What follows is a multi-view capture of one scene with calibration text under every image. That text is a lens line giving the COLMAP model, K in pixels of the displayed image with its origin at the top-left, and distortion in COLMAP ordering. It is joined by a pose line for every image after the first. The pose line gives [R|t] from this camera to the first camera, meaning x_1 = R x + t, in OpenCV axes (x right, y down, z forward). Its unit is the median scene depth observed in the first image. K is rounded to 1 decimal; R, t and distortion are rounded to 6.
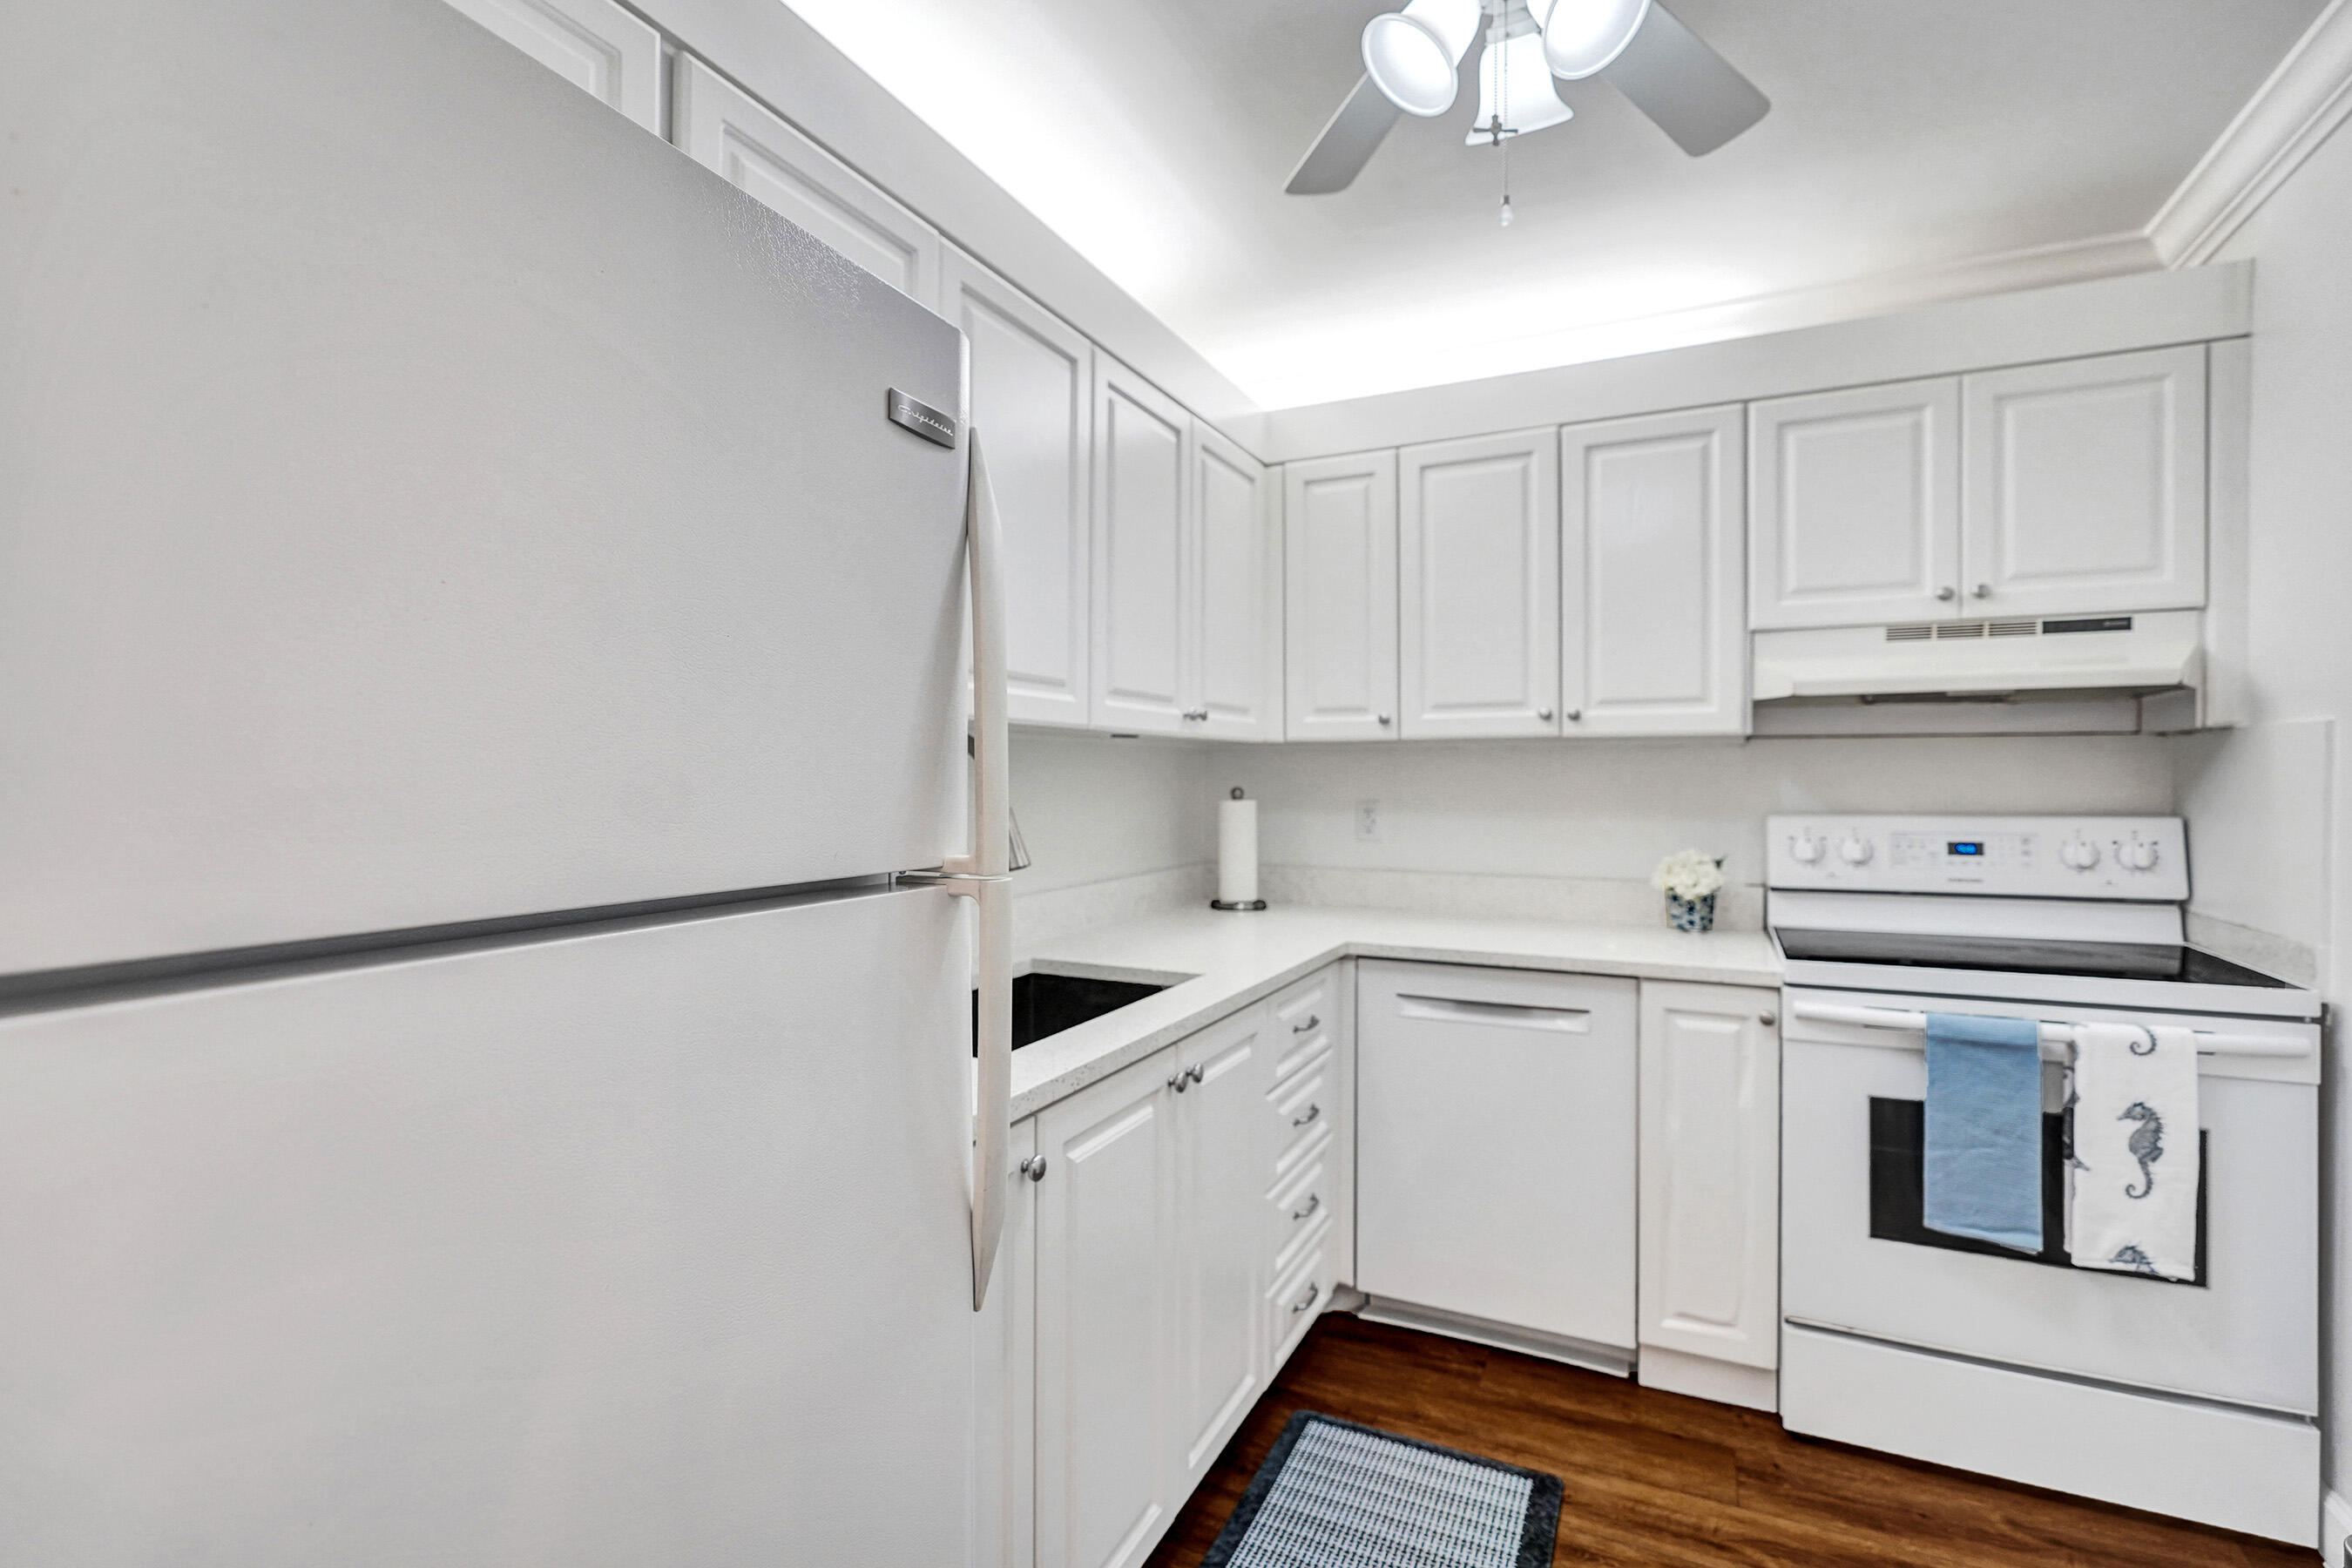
lens RADIAL K [[1083.3, 0, 1176.0], [0, 1083.3, 784.0], [0, 0, 1]] dist [-0.000636, 0.000332]
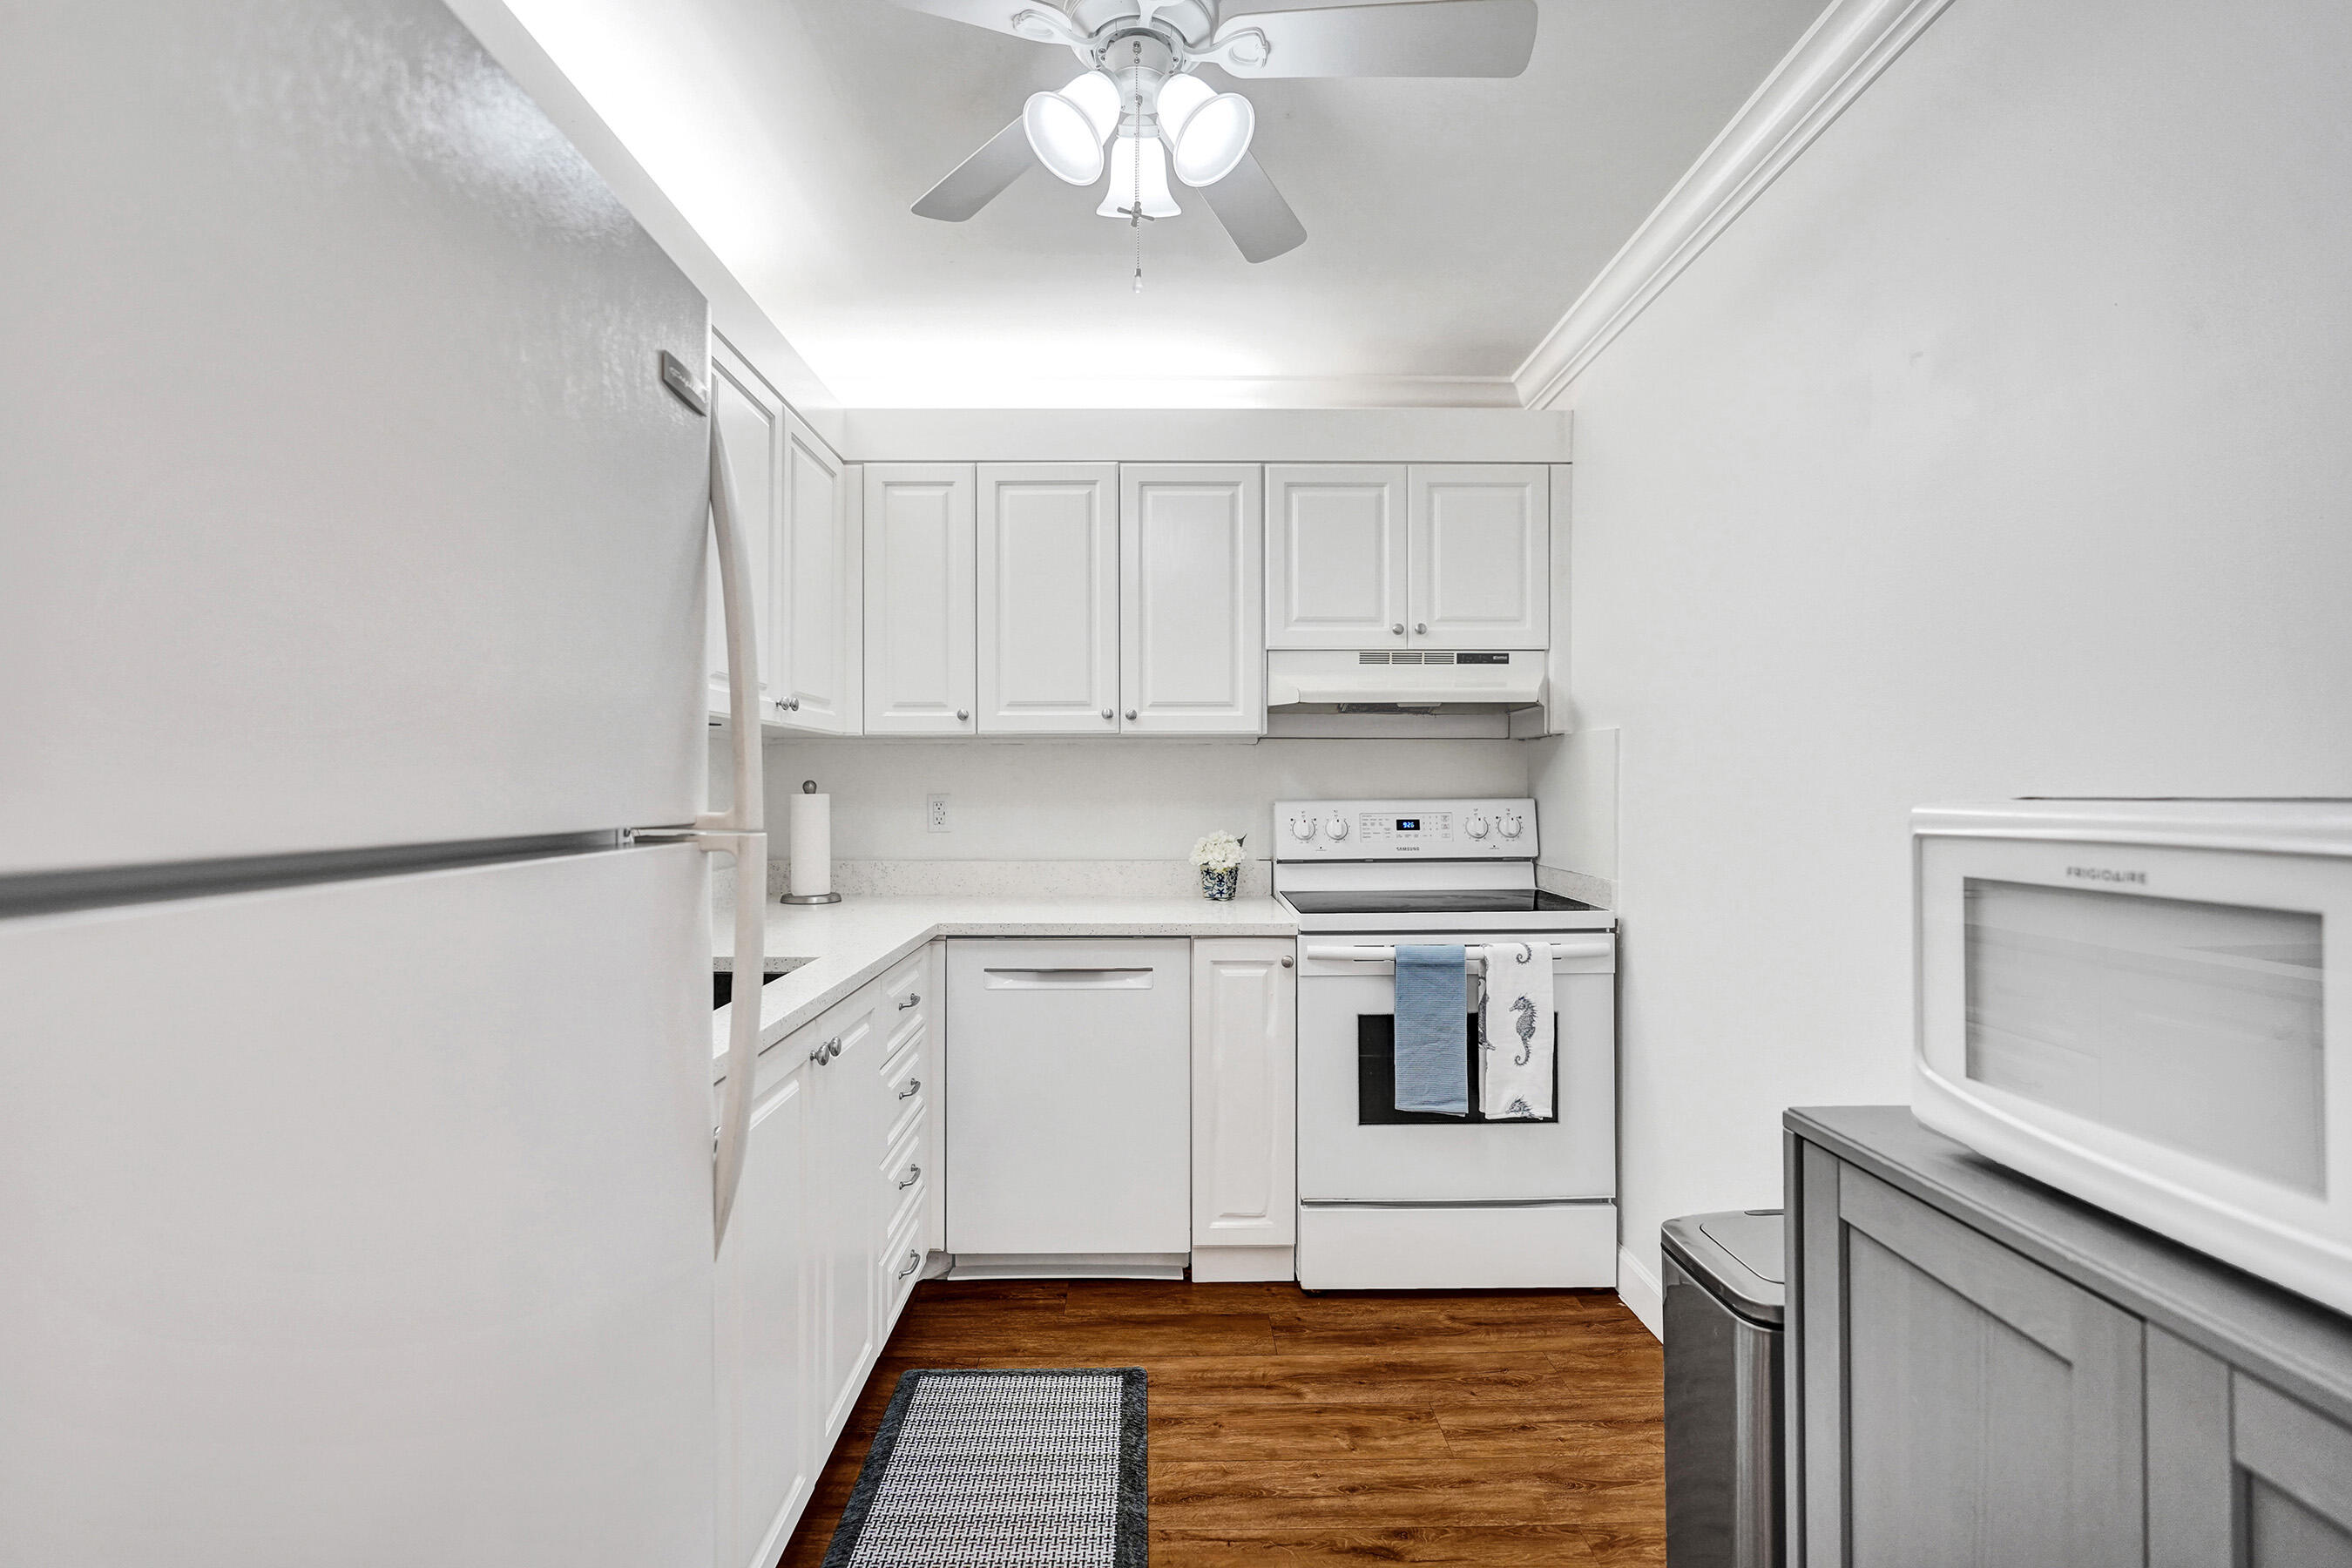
lens RADIAL K [[1070.7, 0, 1176.0], [0, 1070.7, 784.0], [0, 0, 1]] dist [0.000866, 0.000236]
pose [[0.896982, -0.000928, 0.442067, -0.104197], [0.004361, 0.999968, -0.006748, 0.019525], [-0.442046, 0.007981, 0.896957, -0.042513]]
